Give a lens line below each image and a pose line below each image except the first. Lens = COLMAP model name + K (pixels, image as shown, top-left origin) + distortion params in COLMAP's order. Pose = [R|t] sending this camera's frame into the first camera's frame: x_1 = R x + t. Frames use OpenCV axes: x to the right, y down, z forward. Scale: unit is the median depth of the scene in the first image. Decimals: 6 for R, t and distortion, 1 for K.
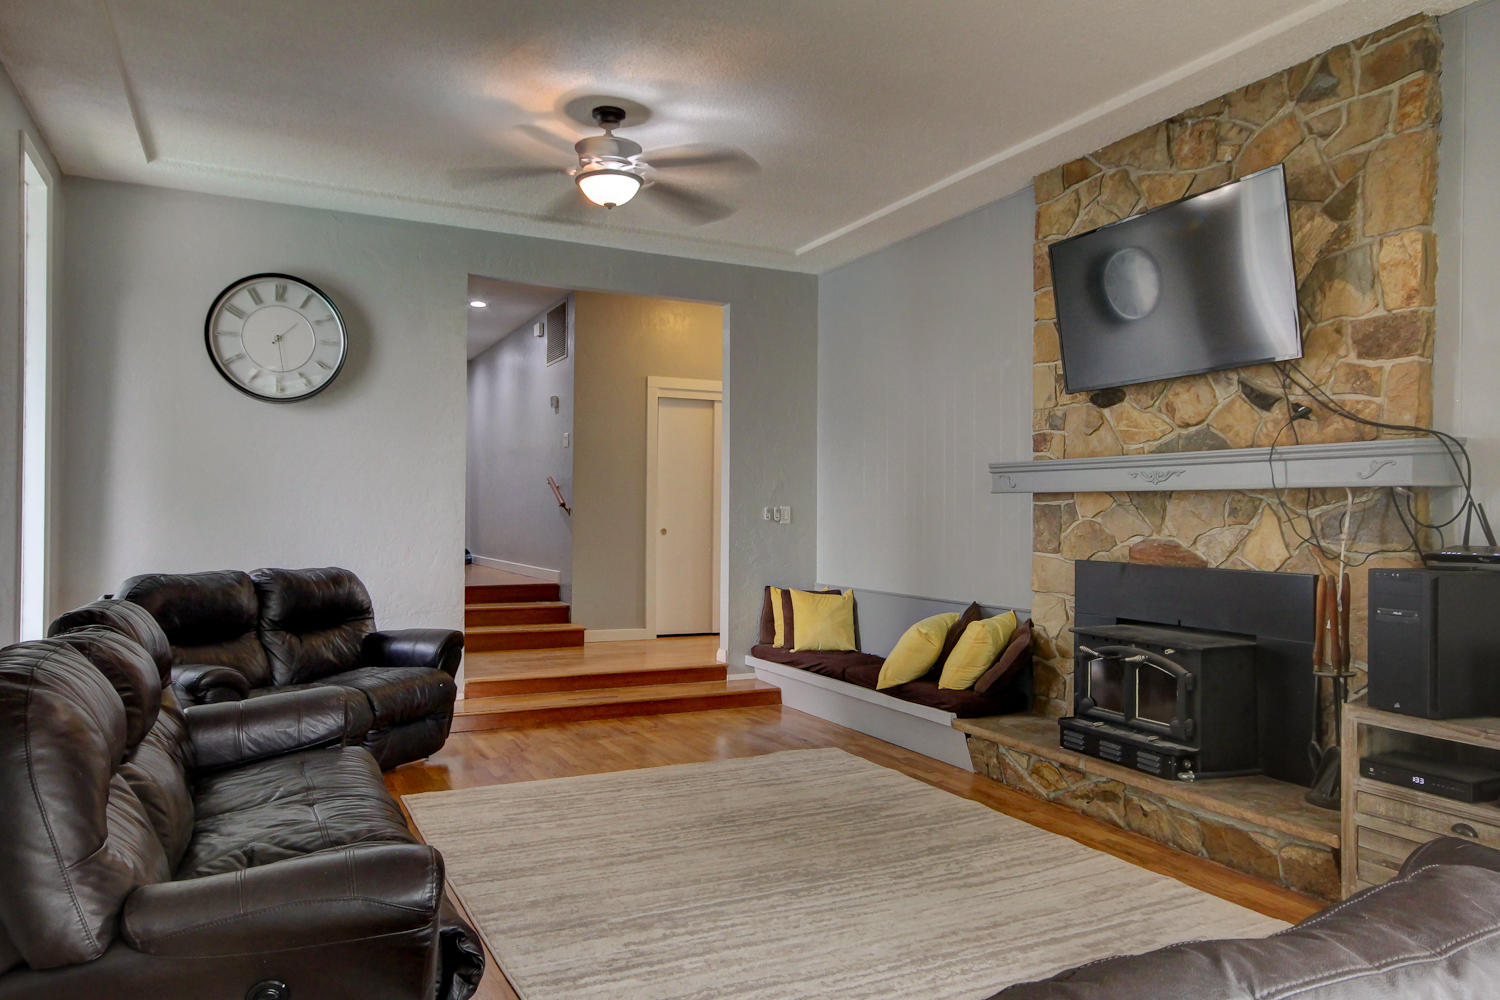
lens RADIAL K [[1020.3, 0, 754.1], [0, 1020.3, 499.4], [0, 0, 1]] dist [0.007175, 0.020598]
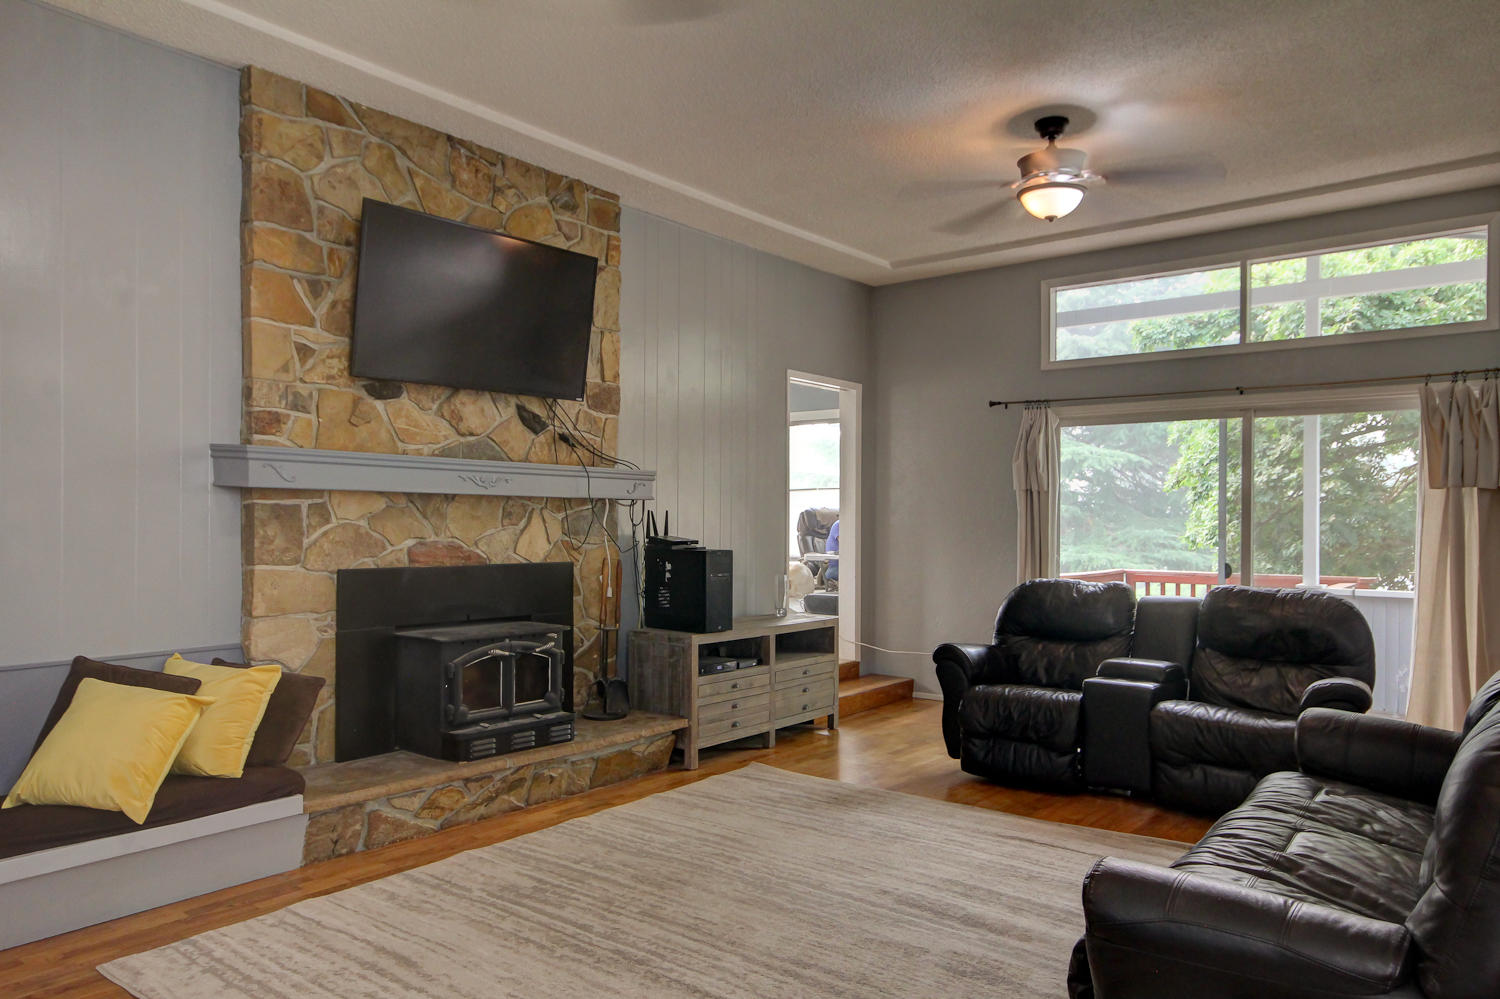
lens RADIAL K [[1020.3, 0, 756.3], [0, 1020.3, 513.4], [0, 0, 1]] dist [0.007175, 0.020598]
pose [[-0.418168, -0.004223, 0.908360, -0.698497], [-0.022666, 0.999726, -0.005787, 0.010676], [-0.908087, -0.023009, -0.418149, 1.195771]]
